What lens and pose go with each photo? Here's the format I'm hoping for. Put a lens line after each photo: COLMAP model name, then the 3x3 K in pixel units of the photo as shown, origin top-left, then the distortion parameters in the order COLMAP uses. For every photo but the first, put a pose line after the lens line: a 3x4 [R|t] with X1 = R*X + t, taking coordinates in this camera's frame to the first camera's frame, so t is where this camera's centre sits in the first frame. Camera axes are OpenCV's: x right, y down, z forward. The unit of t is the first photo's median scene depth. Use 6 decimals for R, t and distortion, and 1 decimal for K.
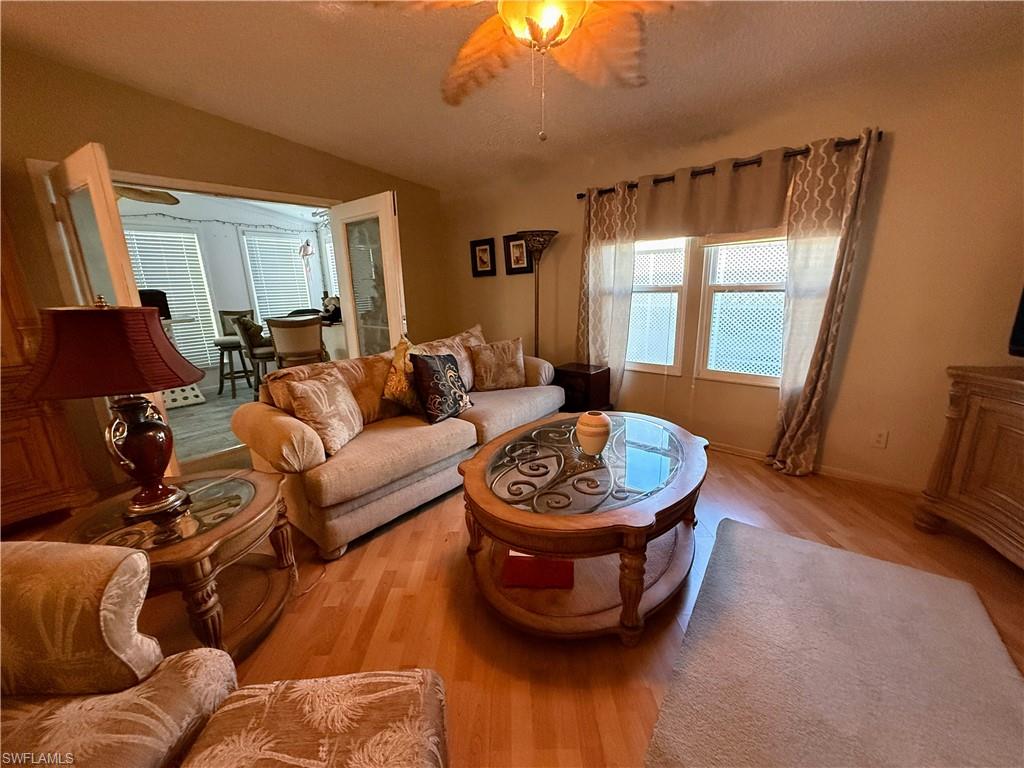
lens RADIAL K [[407.9, 0, 508.8], [0, 407.9, 383.4], [0, 0, 1]] dist [-0.000079, -0.000181]
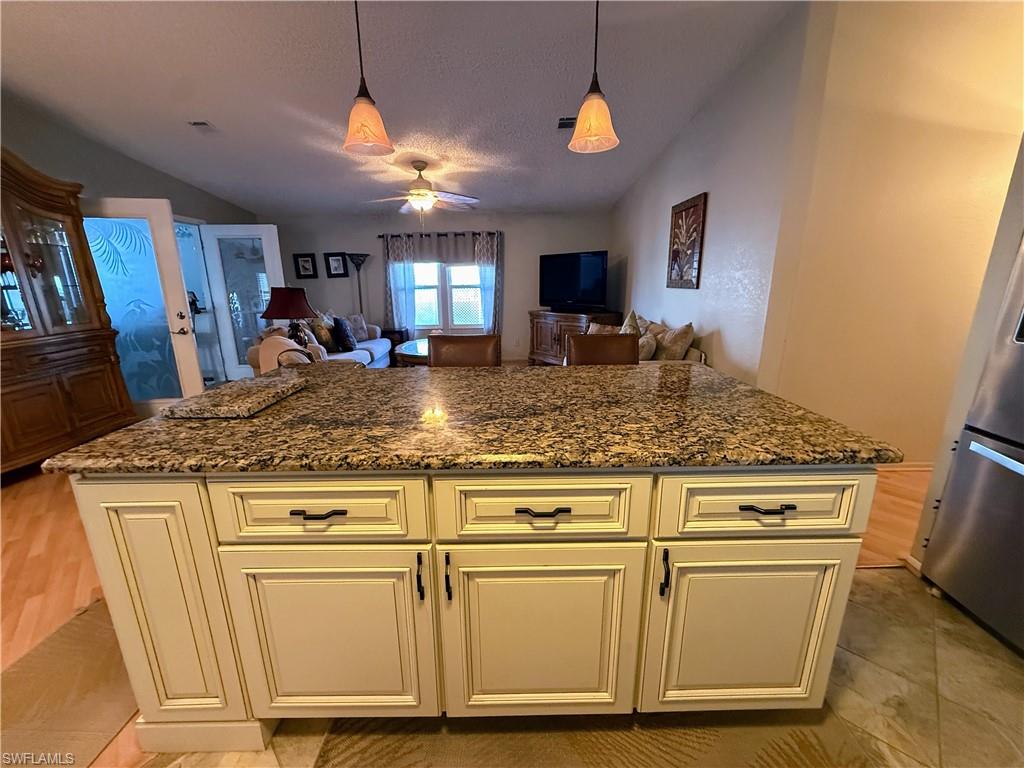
lens RADIAL K [[407.9, 0, 508.8], [0, 407.9, 383.4], [0, 0, 1]] dist [-0.000079, -0.000181]
pose [[0.757181, -0.141146, 0.637774, -0.733717], [0.147718, 0.988081, 0.043299, 0.230163], [-0.636284, 0.061425, 0.769006, -0.843715]]
